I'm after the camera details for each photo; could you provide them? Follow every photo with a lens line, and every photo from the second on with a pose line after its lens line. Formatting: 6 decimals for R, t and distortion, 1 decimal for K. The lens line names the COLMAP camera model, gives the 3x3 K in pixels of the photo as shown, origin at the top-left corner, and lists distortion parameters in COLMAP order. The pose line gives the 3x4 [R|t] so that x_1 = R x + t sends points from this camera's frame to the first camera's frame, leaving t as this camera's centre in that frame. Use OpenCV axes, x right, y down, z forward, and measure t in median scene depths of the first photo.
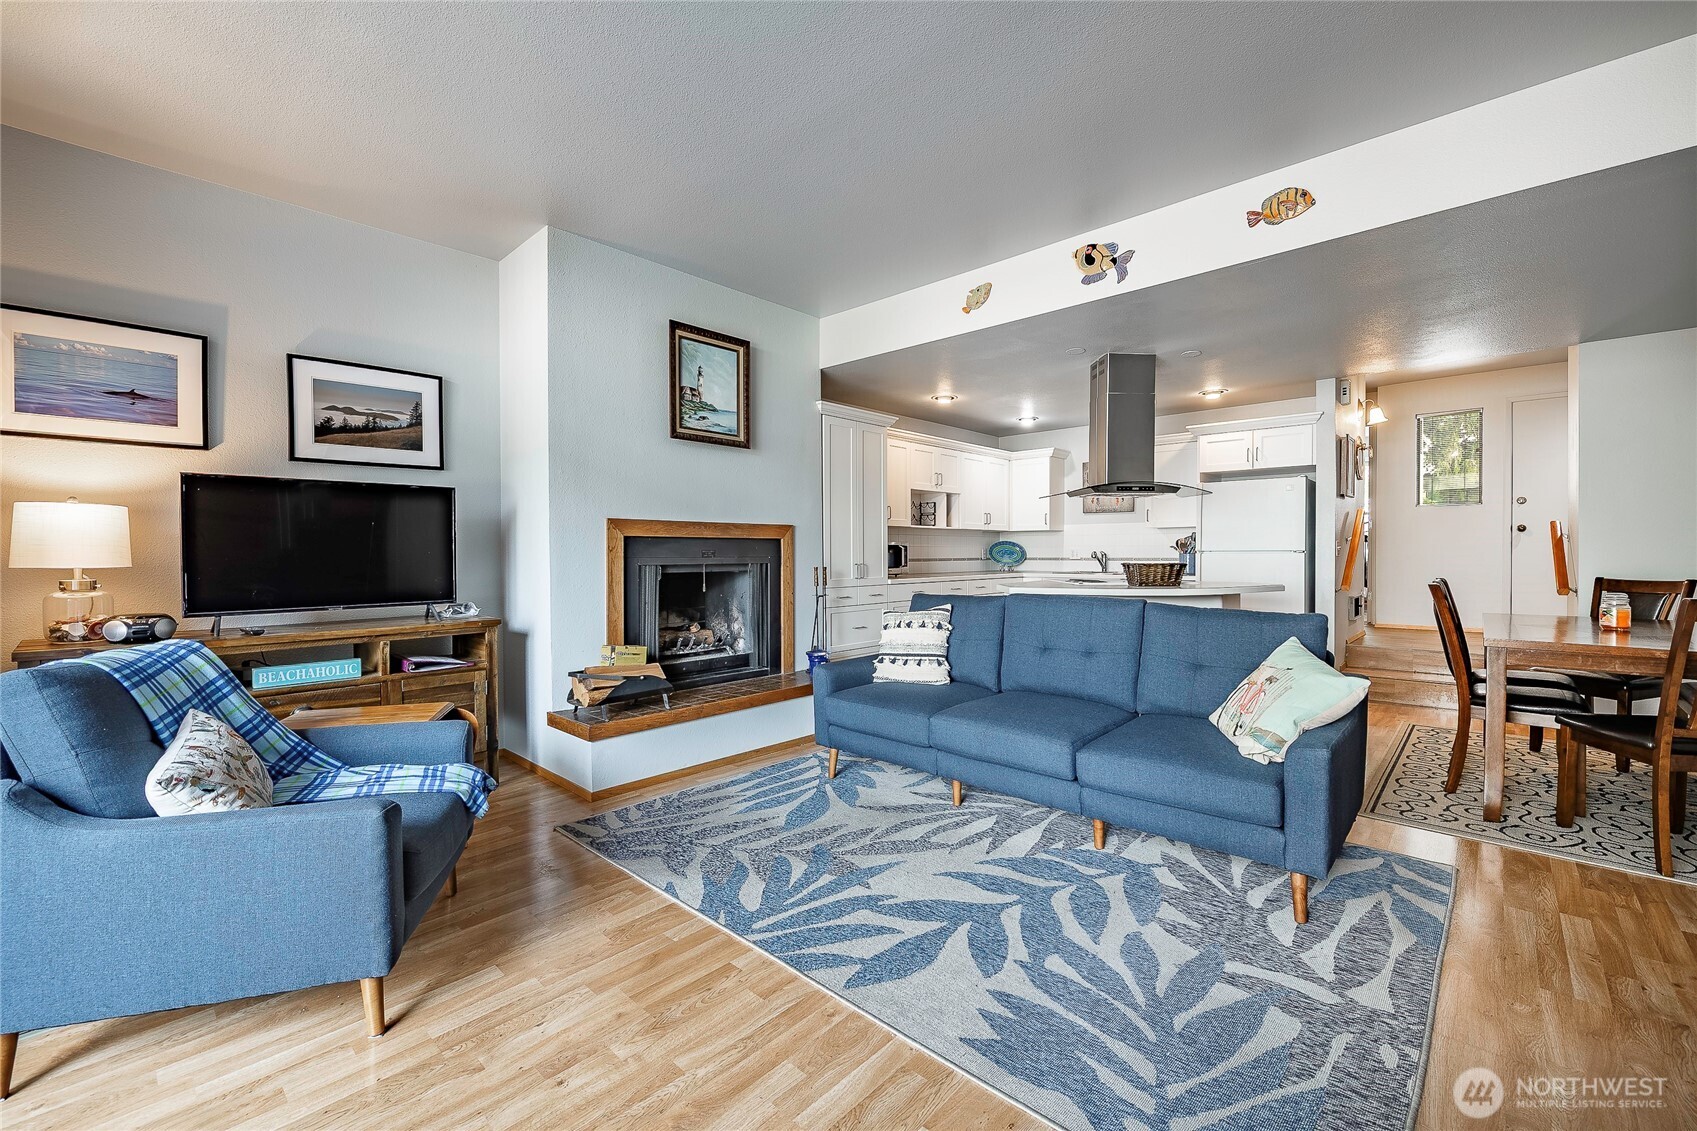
lens RADIAL K [[702.0, 0, 838.5], [0, 702.0, 561.9], [0, 0, 1]] dist [-0.006405, -0.002076]
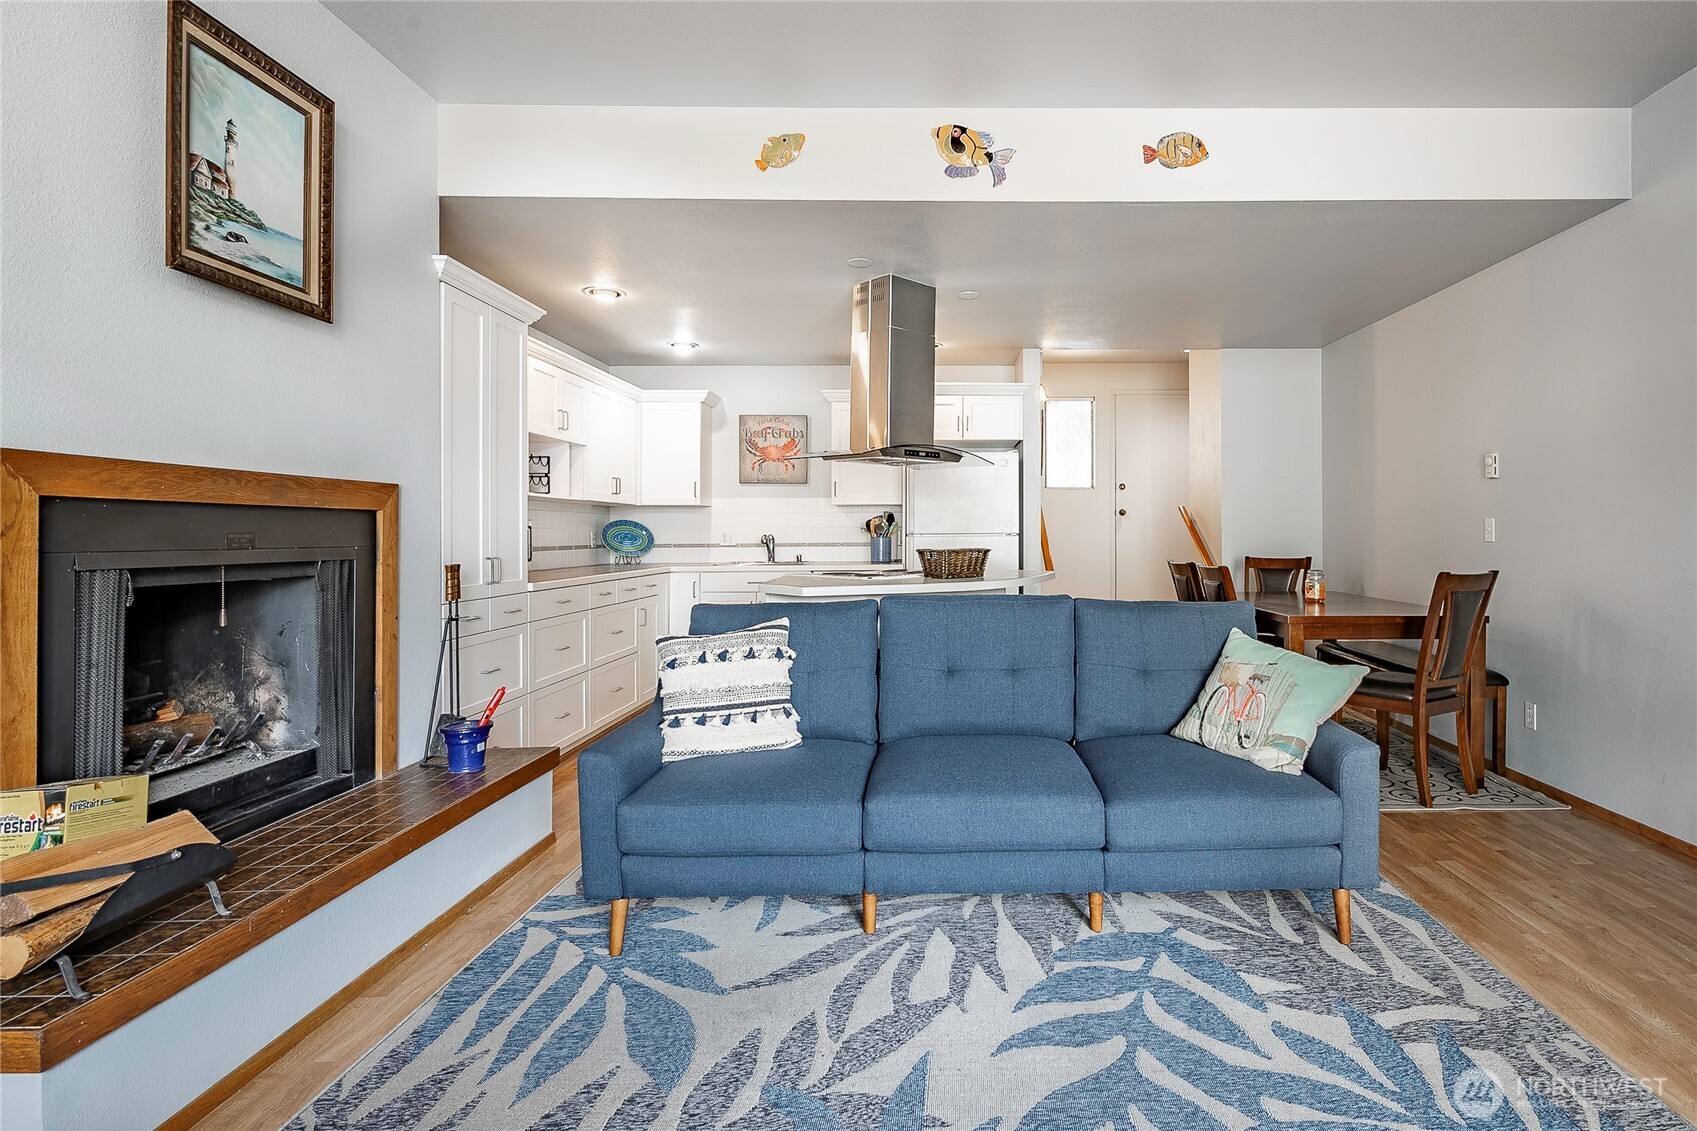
lens RADIAL K [[908.5, 0, 971.3], [0, 908.5, 528.2], [0, 0, 1]] dist [-0.004463, -0.001324]
pose [[0.704367, 0.003500, 0.709827, -0.278597], [0.012685, 0.999766, -0.017516, -0.003863], [-0.709723, 0.021342, 0.704158, 0.272437]]
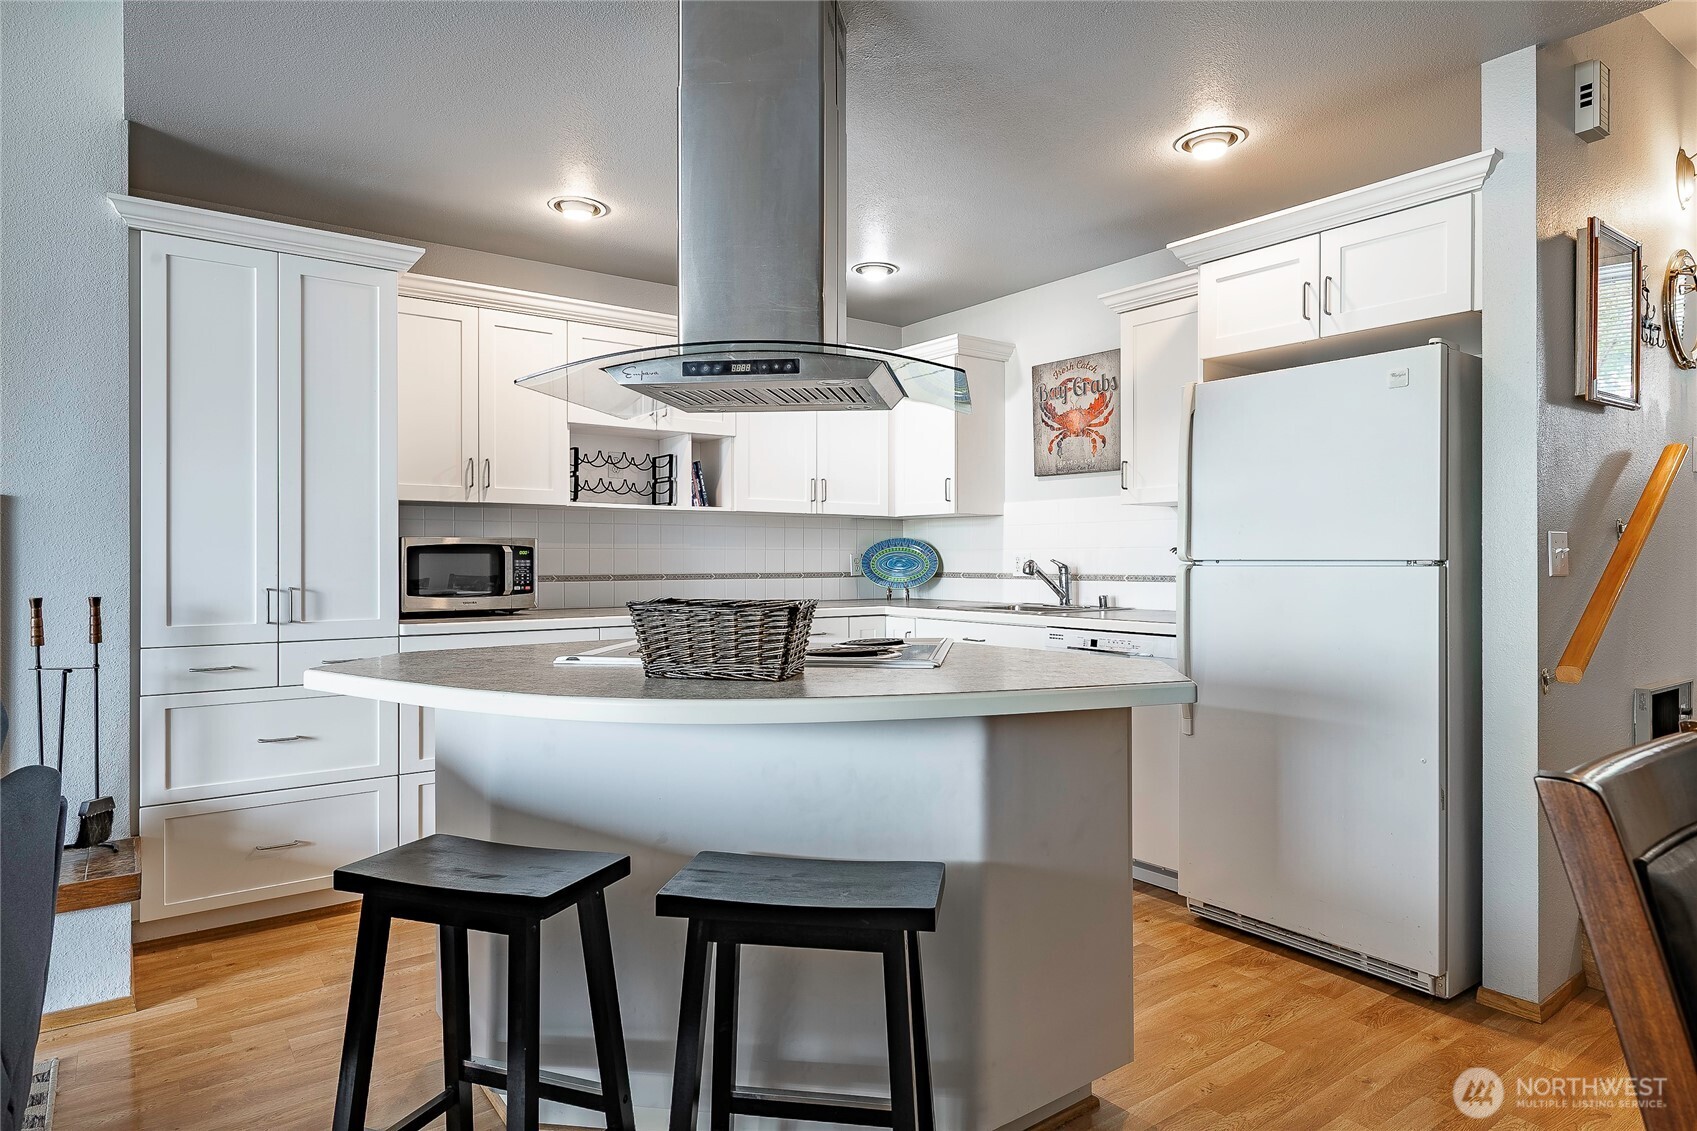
lens RADIAL K [[985.0, 0, 840.1], [0, 985.0, 549.4], [0, 0, 1]] dist [0.006354, -0.005024]
pose [[0.983432, 0.000937, -0.181274, 0.599947], [-0.005200, 0.999721, -0.023045, -0.011331], [0.181202, 0.023606, 0.983163, 0.610970]]
